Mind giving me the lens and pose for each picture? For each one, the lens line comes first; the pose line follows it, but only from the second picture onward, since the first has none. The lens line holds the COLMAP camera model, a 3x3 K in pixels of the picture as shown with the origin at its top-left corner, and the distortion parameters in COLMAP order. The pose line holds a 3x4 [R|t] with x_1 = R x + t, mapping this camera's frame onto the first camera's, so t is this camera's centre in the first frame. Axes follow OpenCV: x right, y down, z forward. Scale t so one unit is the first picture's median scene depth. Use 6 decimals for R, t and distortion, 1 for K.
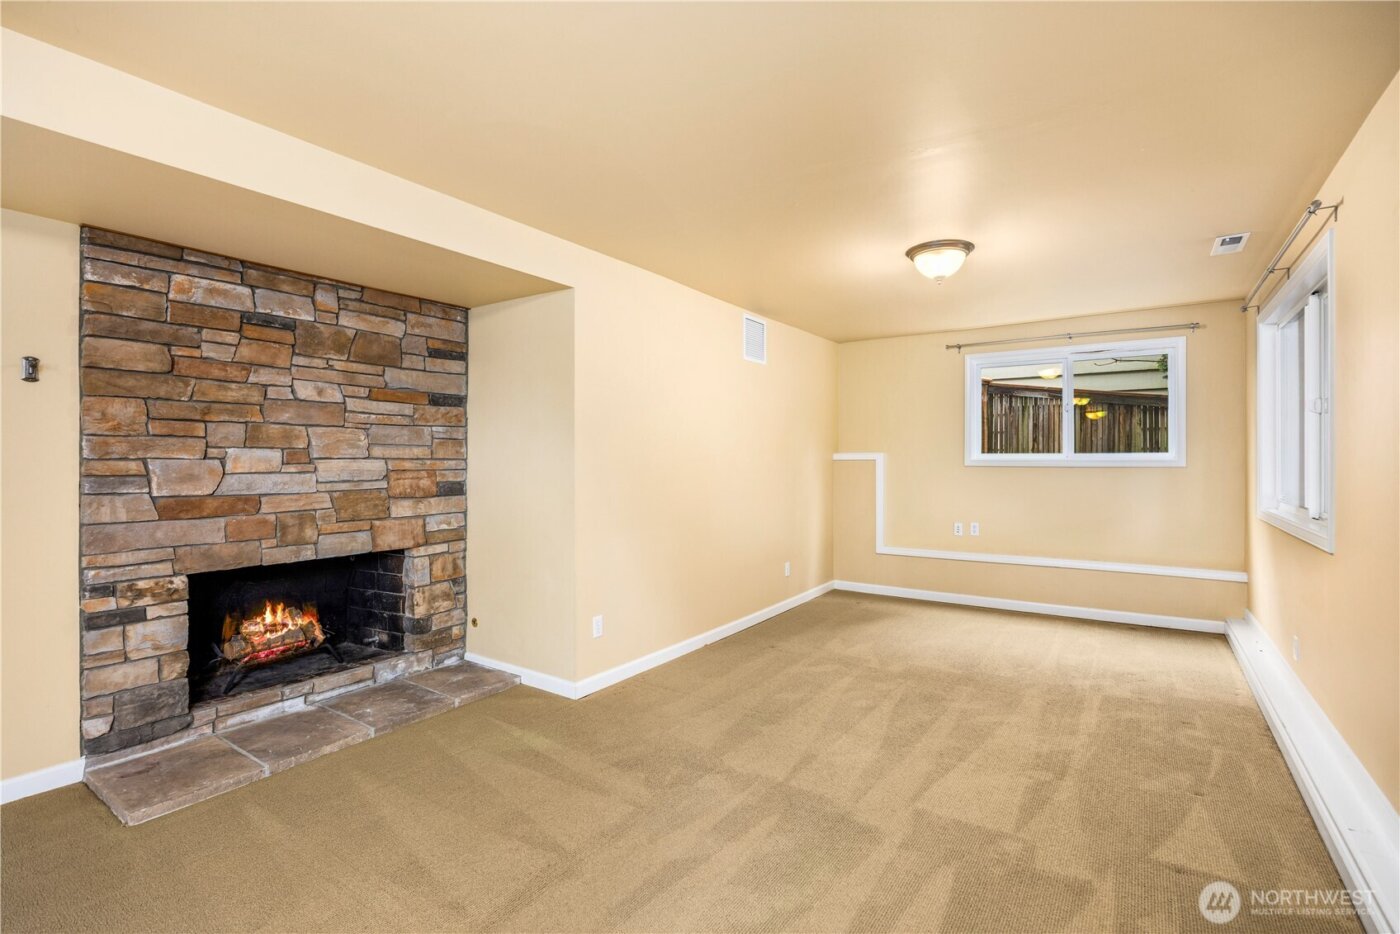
lens RADIAL K [[647.8, 0, 700.1], [0, 647.8, 466.7], [0, 0, 1]] dist [-0.017916, -0.000139]
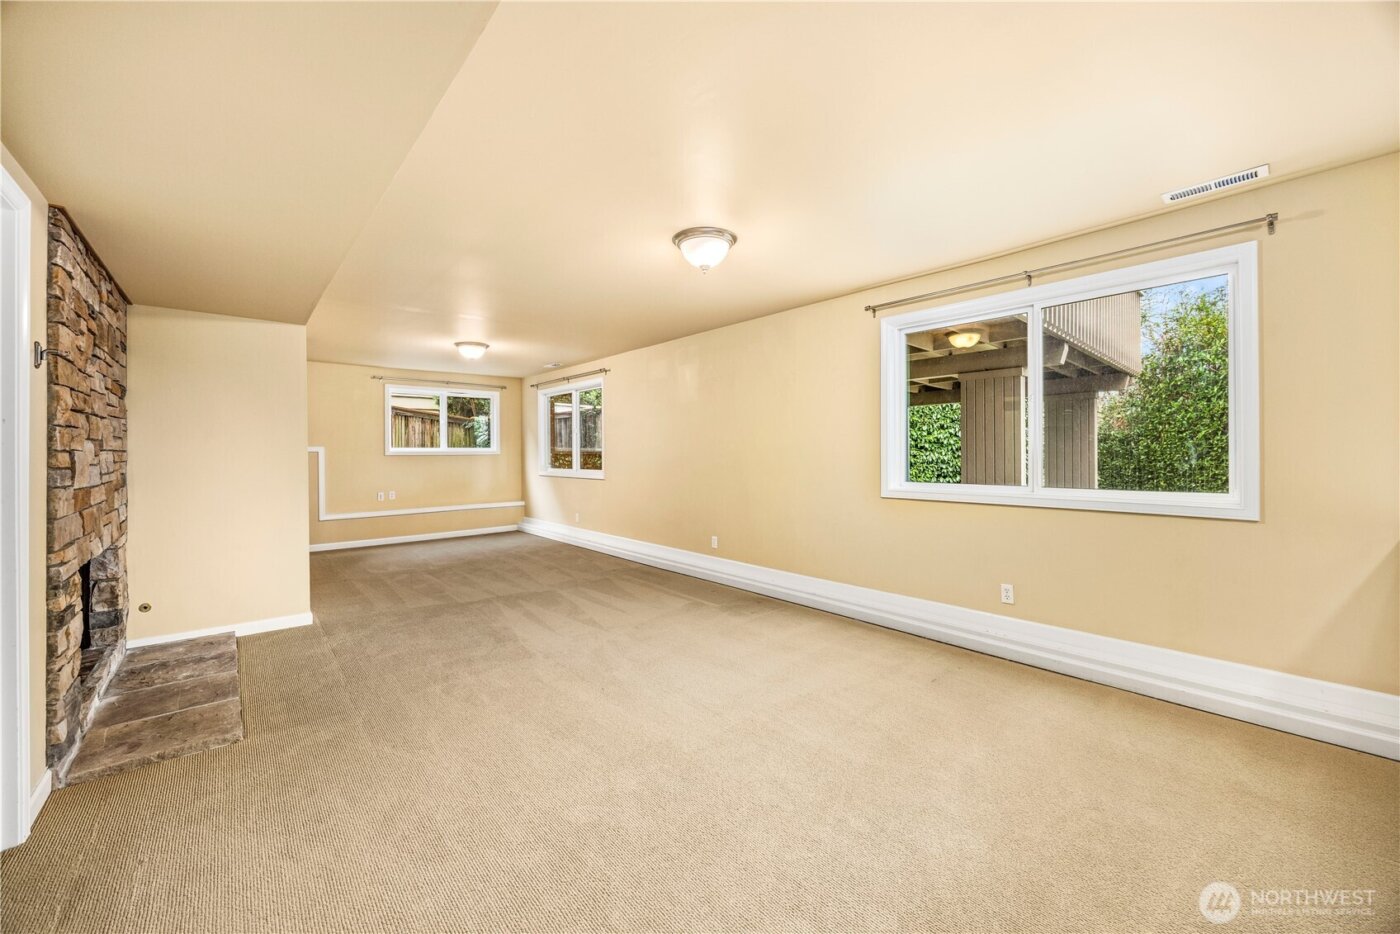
lens RADIAL K [[543.6, 0, 697.7], [0, 543.6, 457.0], [0, 0, 1]] dist [0.000592, -0.000012]
pose [[0.258220, -0.012629, 0.966004, -1.171840], [0.014754, 0.999849, 0.009127, 0.003663], [-0.965974, 0.011895, 0.258367, -0.112966]]
